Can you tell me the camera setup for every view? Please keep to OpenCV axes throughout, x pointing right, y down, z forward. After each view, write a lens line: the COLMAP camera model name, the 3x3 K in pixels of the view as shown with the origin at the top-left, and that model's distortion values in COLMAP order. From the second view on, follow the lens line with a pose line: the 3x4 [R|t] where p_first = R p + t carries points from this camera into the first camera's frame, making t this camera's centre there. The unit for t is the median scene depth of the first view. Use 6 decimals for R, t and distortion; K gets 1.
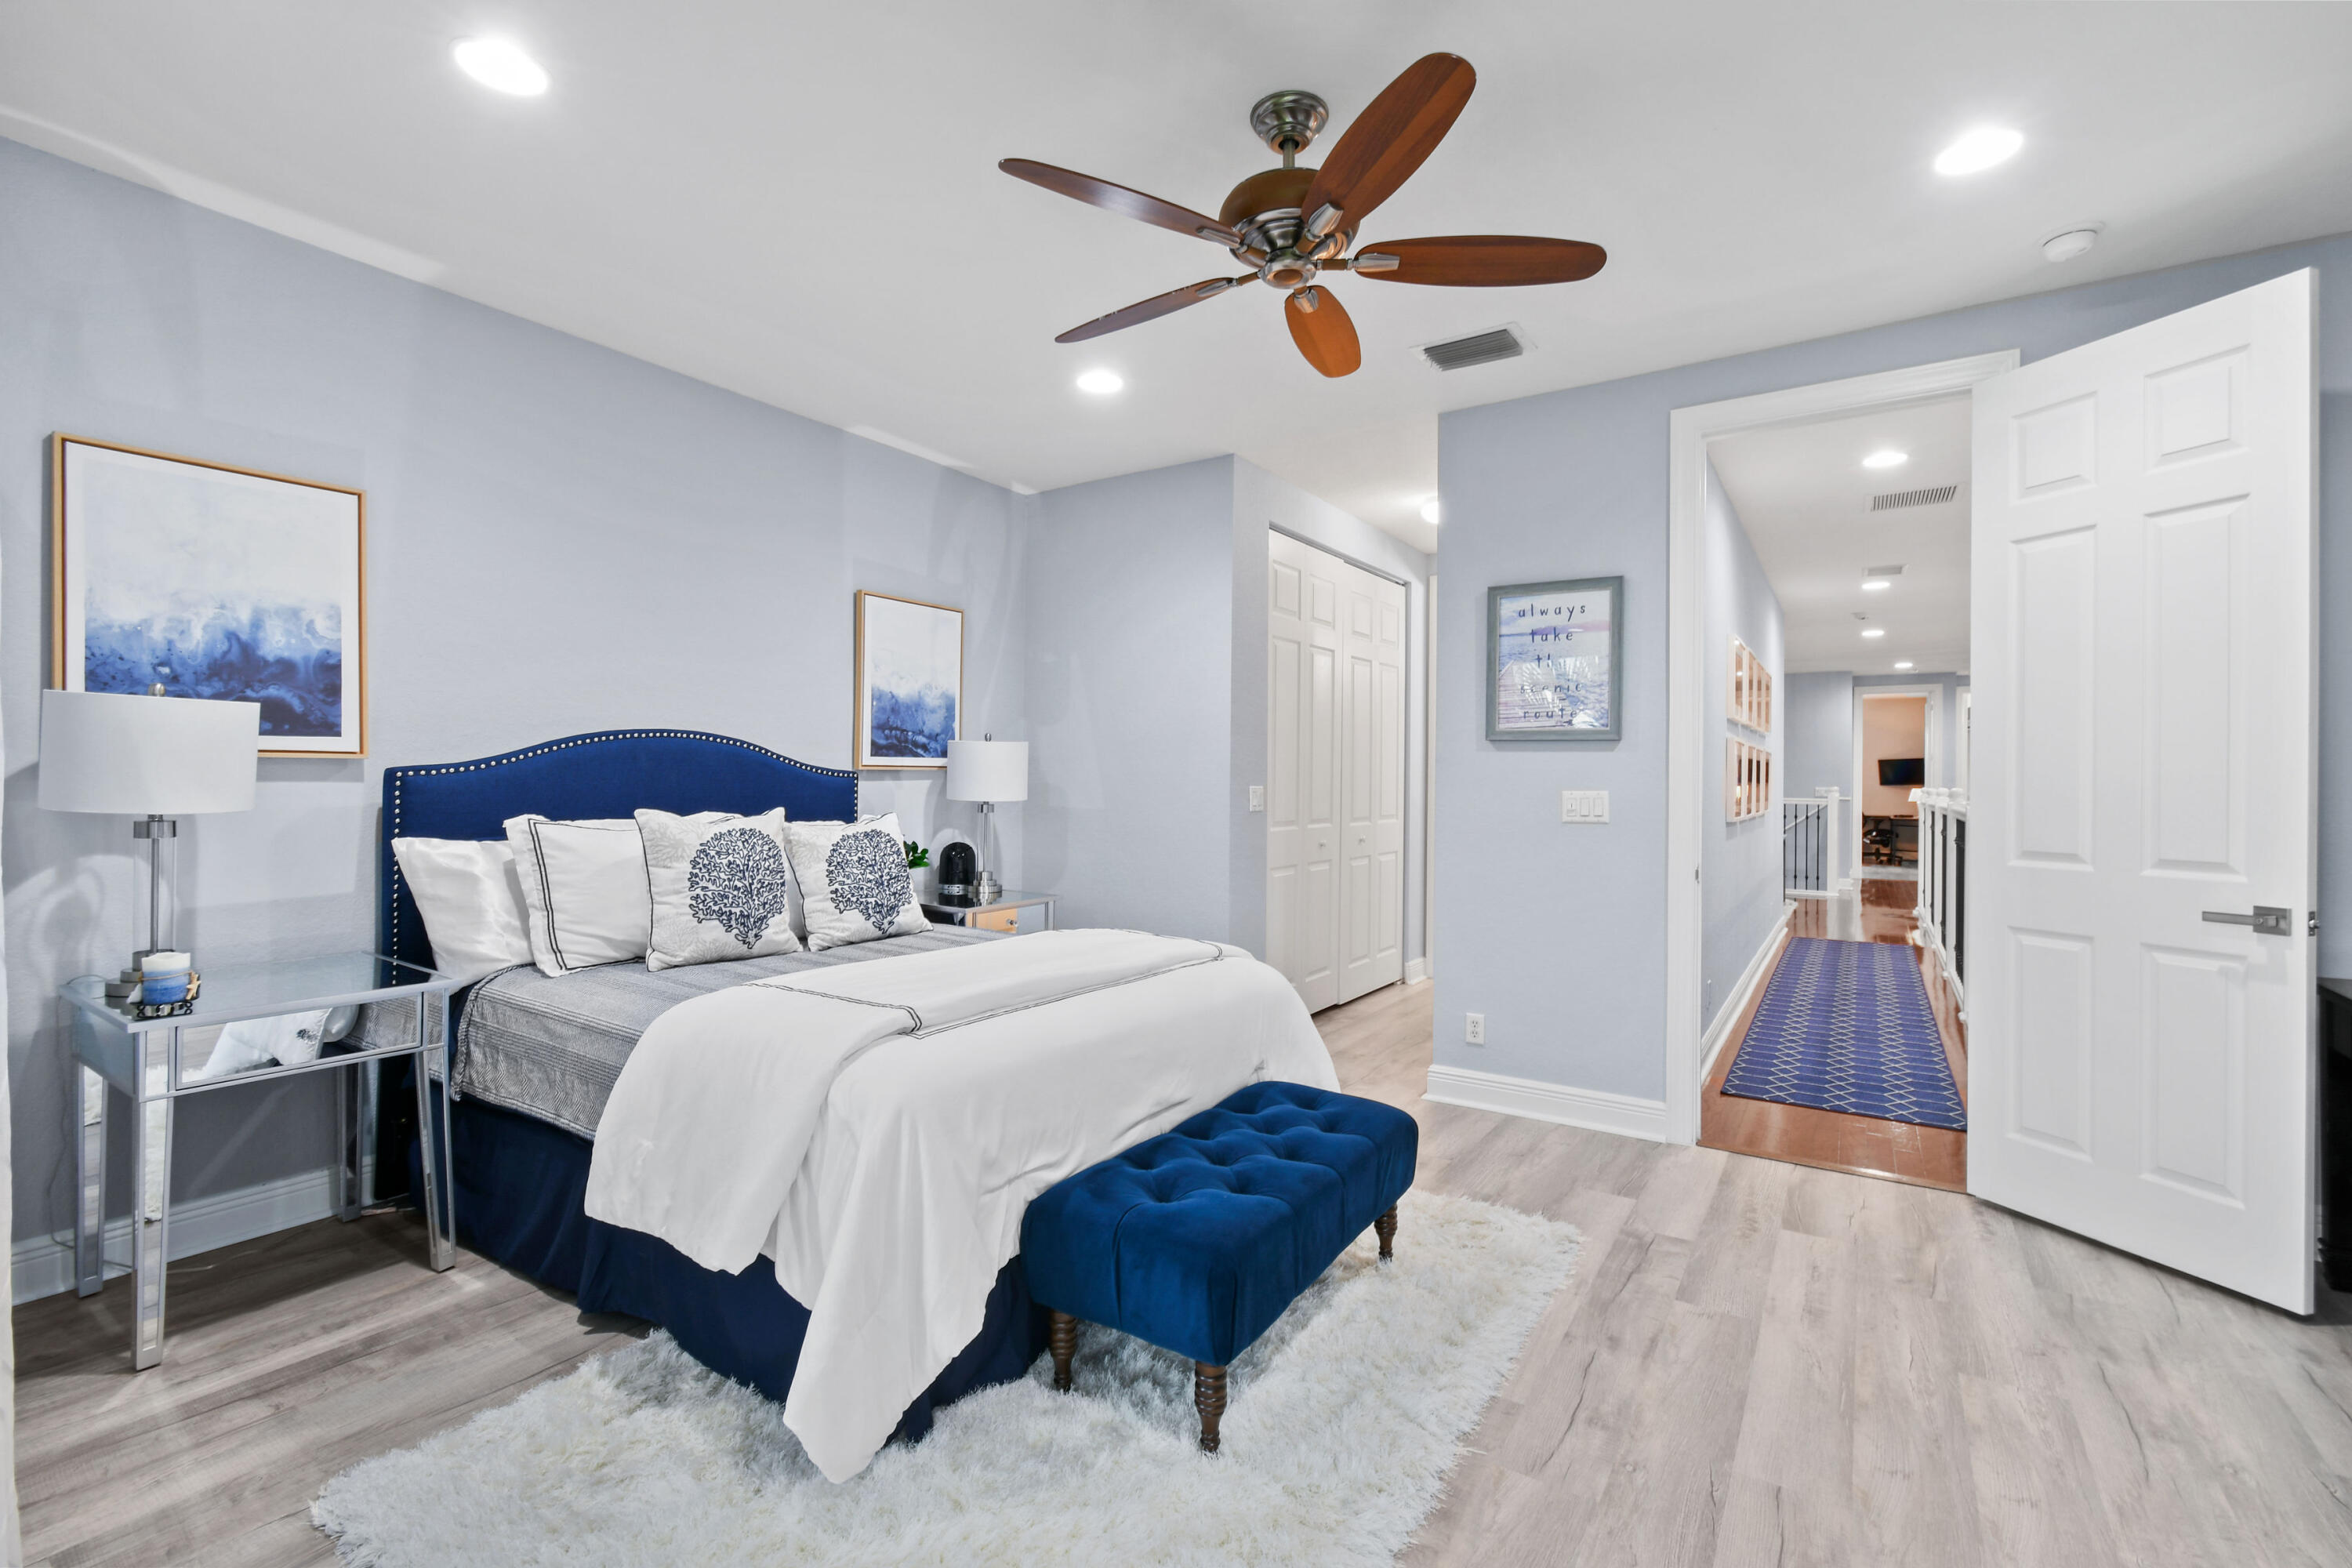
lens RADIAL K [[1053.2, 0, 1171.3], [0, 1053.2, 756.7], [0, 0, 1]] dist [0.001328, -0.000050]
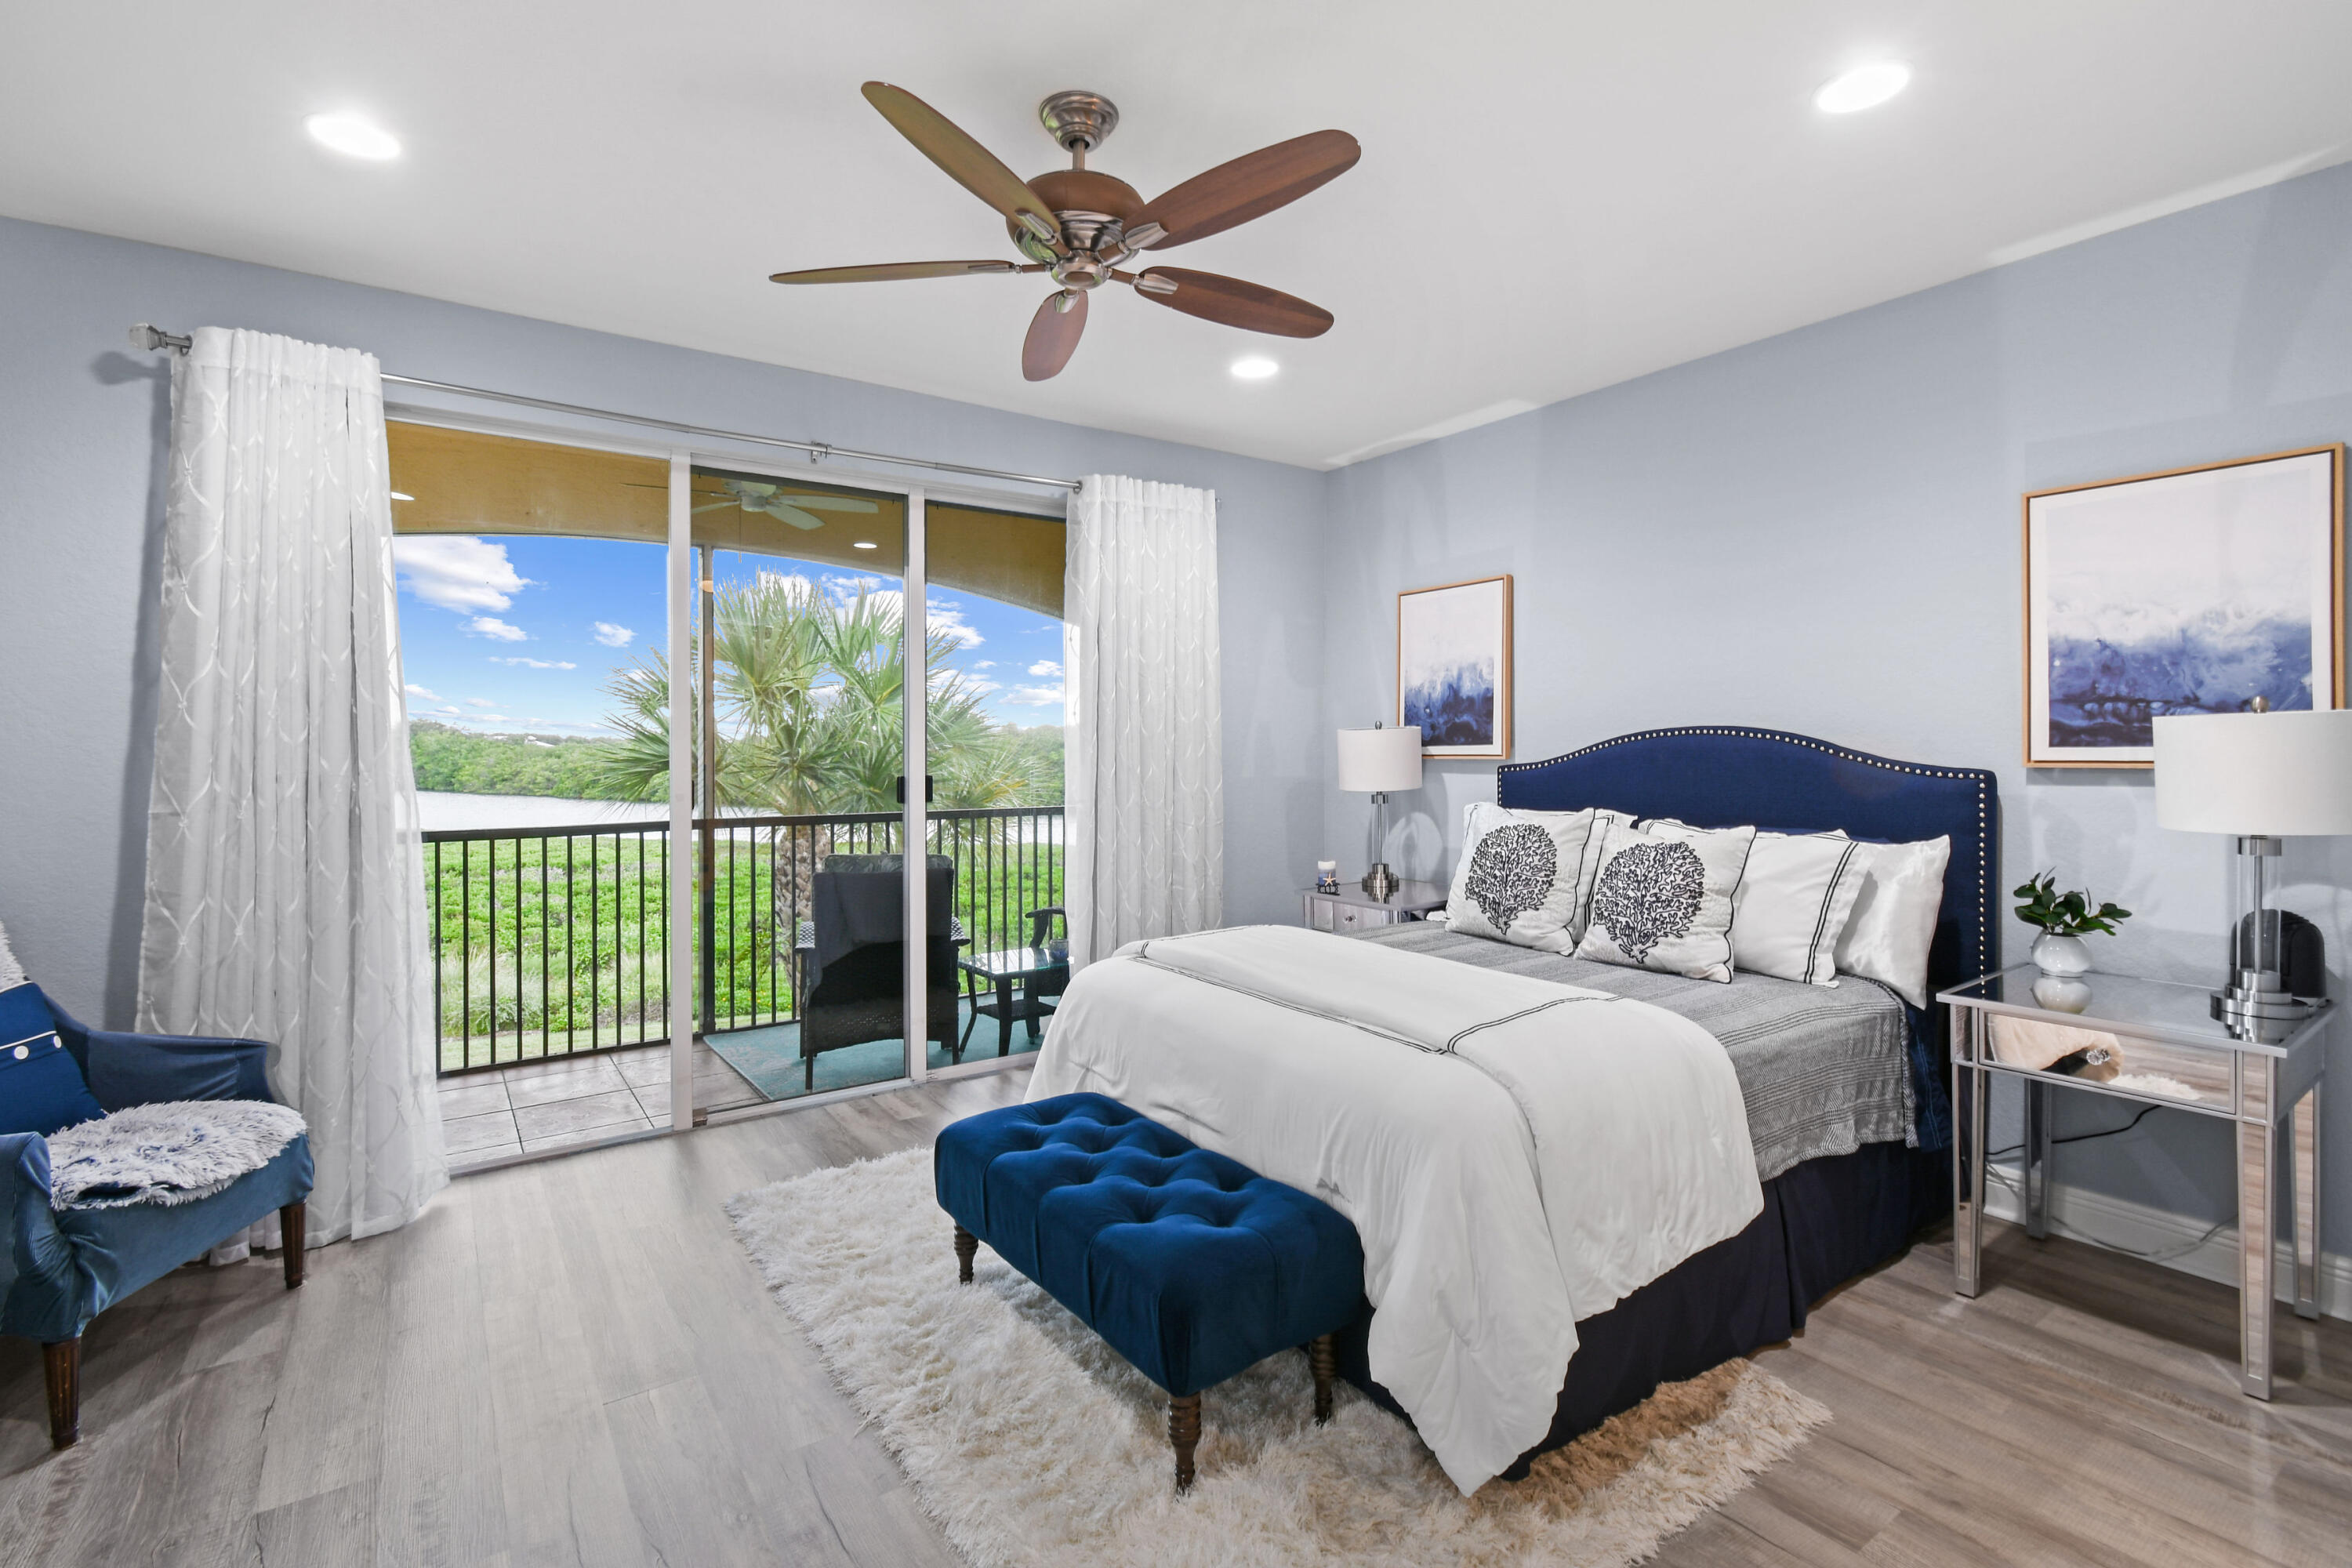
lens RADIAL K [[1053.2, 0, 1171.3], [0, 1053.2, 756.7], [0, 0, 1]] dist [0.001328, -0.000050]
pose [[-0.366656, 0.000853, -0.930356, 0.742497], [0.019916, 0.999778, -0.006932, -0.000653], [0.930143, -0.021071, -0.366591, 1.085663]]
